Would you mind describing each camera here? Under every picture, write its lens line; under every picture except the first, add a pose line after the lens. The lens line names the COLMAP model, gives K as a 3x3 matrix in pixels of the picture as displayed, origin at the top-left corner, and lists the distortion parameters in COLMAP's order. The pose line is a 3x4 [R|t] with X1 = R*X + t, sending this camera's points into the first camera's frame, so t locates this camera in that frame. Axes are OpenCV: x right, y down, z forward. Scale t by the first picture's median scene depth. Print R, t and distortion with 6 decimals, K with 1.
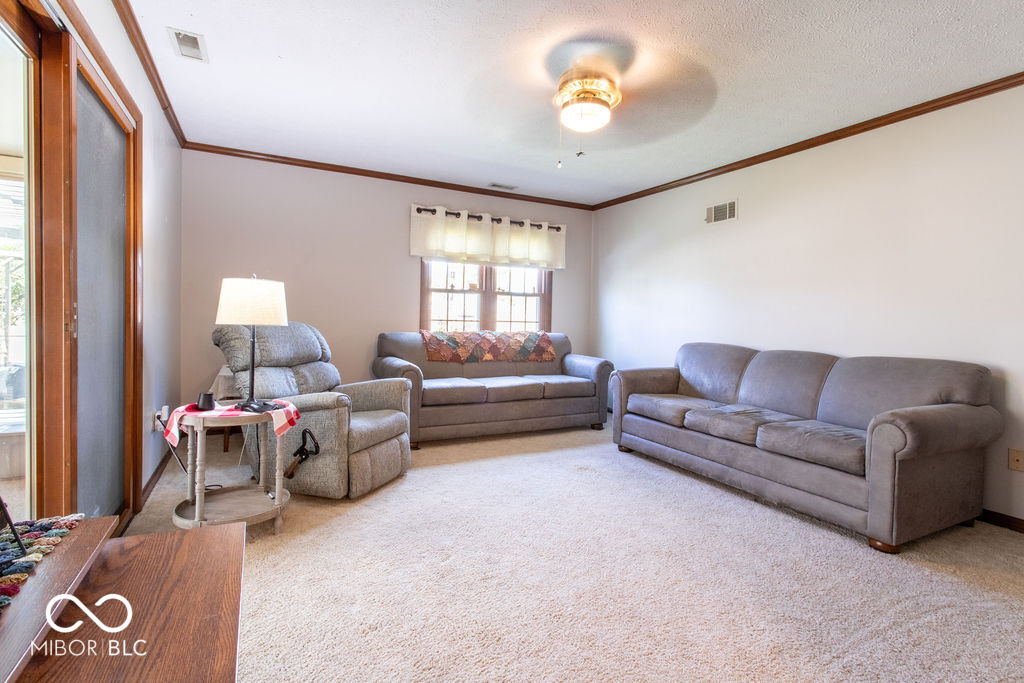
lens RADIAL K [[486.8, 0, 509.5], [0, 486.8, 334.1], [0, 0, 1]] dist [-0.000617, 0.000020]
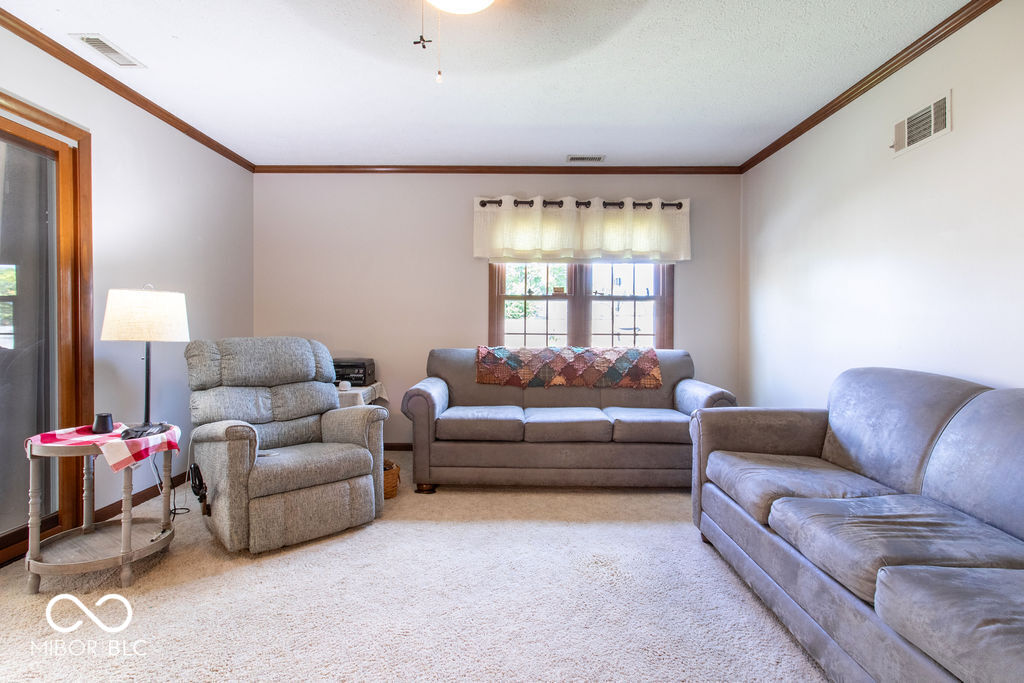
lens RADIAL K [[493.1, 0, 512.0], [0, 493.1, 341.5], [0, 0, 1]] dist [0.000650, 0.000571]
pose [[0.879852, -0.005892, -0.475210, 0.254448], [-0.001484, 0.999884, -0.015145, -0.002770], [0.475245, 0.014030, 0.879742, 0.267007]]
